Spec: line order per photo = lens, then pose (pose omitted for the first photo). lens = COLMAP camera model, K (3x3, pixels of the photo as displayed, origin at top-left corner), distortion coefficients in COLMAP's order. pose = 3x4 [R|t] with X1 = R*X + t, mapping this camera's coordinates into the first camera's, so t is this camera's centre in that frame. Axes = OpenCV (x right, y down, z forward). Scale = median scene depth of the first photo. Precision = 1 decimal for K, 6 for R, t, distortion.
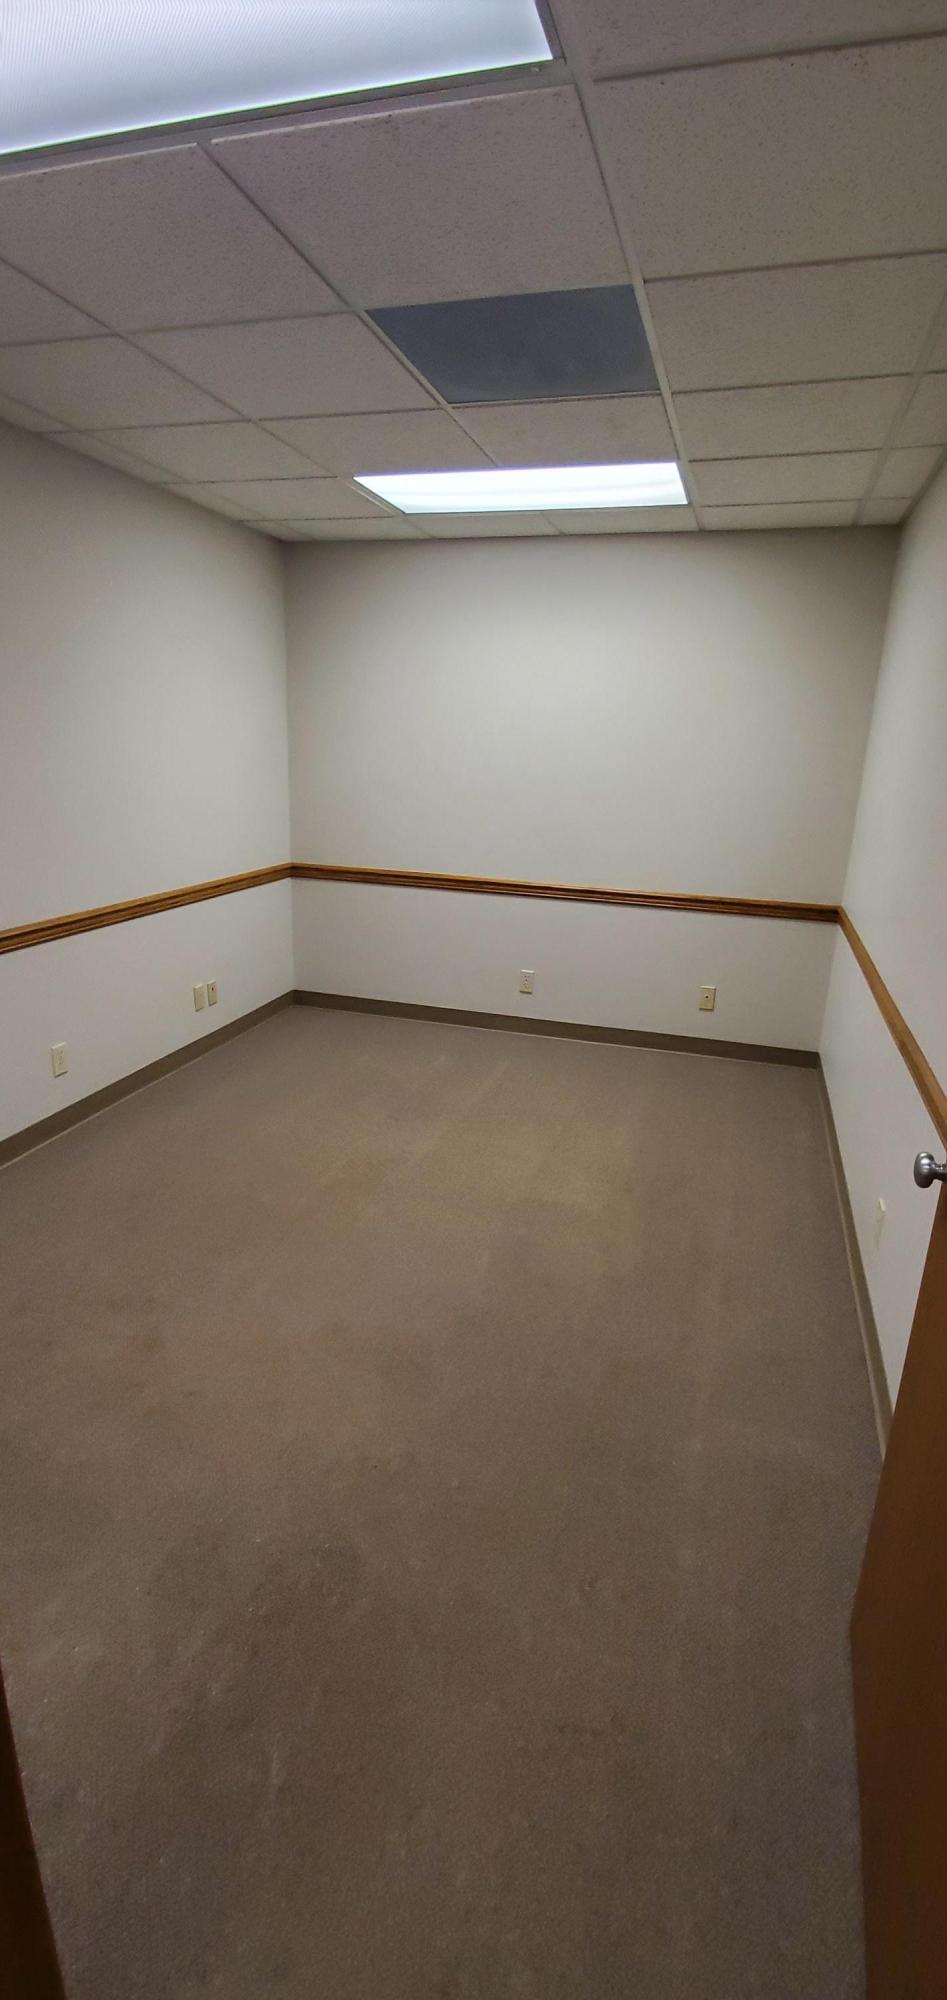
lens RADIAL K [[896.4, 0, 481.2], [0, 896.4, 1003.2], [0, 0, 1]] dist [-0.009111, -0.006041]
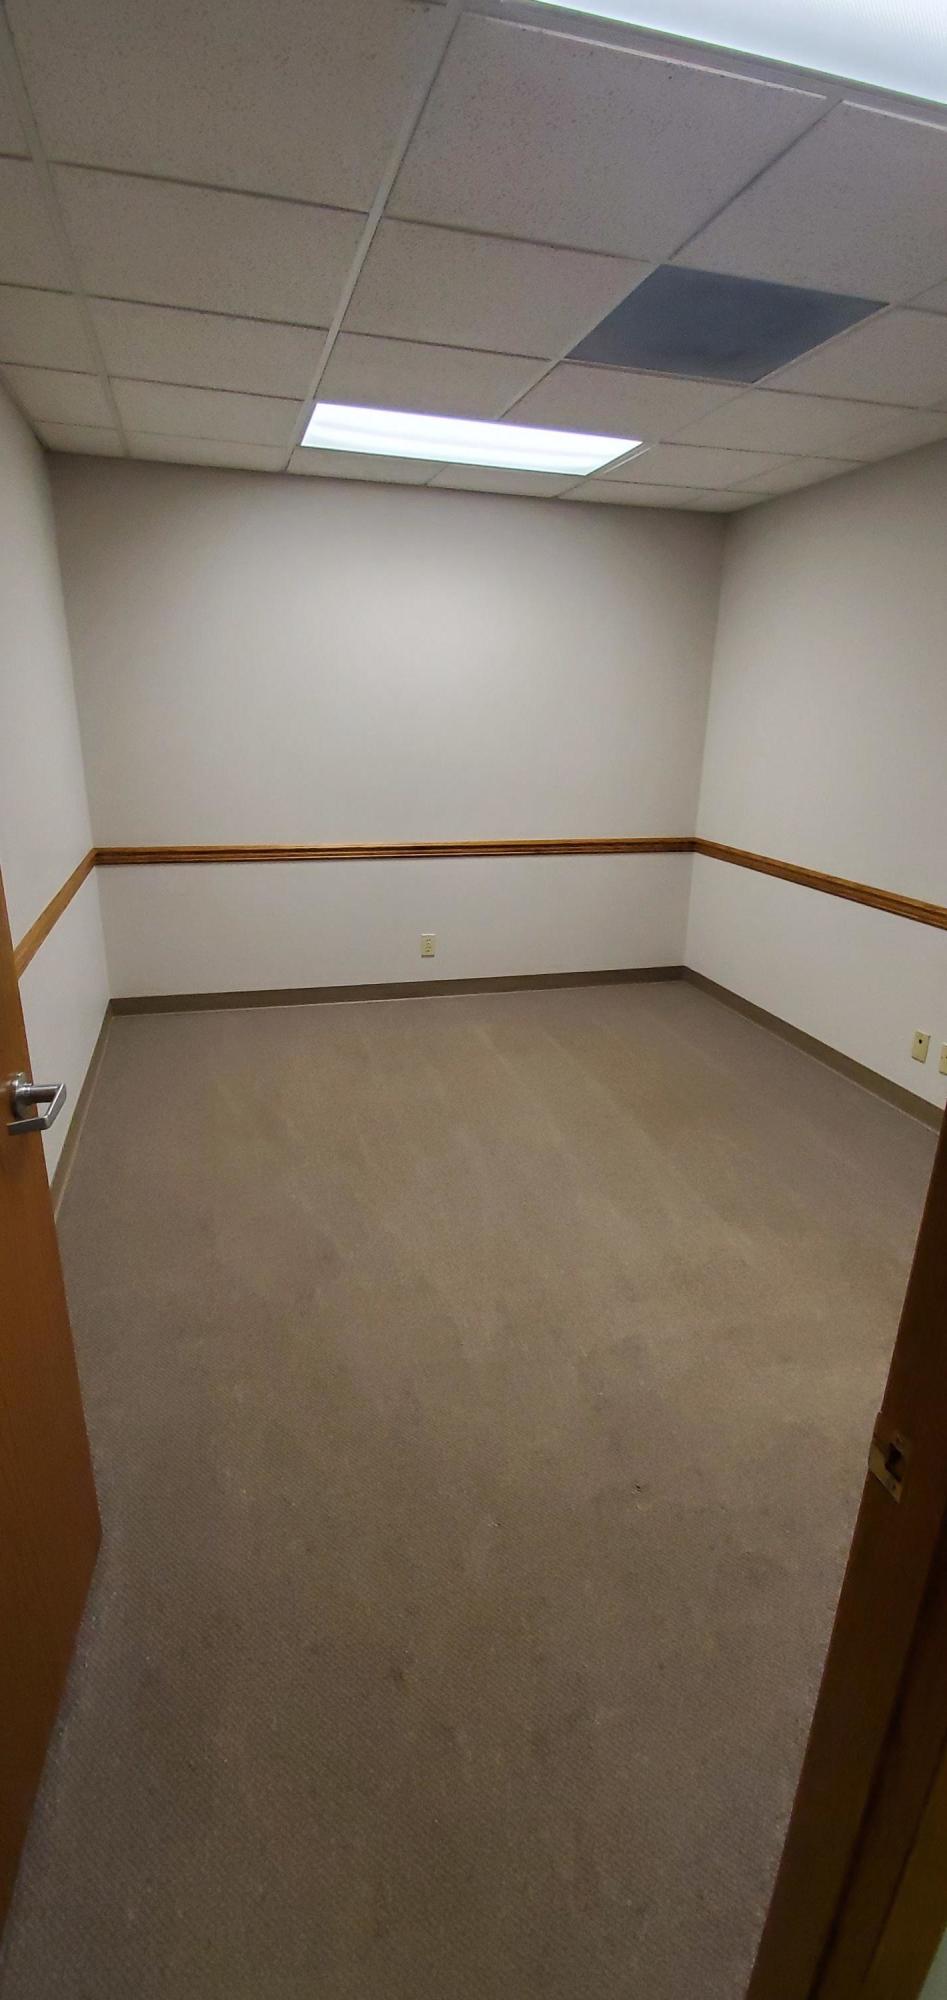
lens RADIAL K [[896.4, 0, 494.1], [0, 896.4, 989.6], [0, 0, 1]] dist [-0.009111, -0.006041]
pose [[0.843819, -0.176768, 0.506679, -0.405314], [0.155263, 0.984227, 0.084799, -0.047636], [-0.513676, 0.007114, 0.857955, 0.114769]]
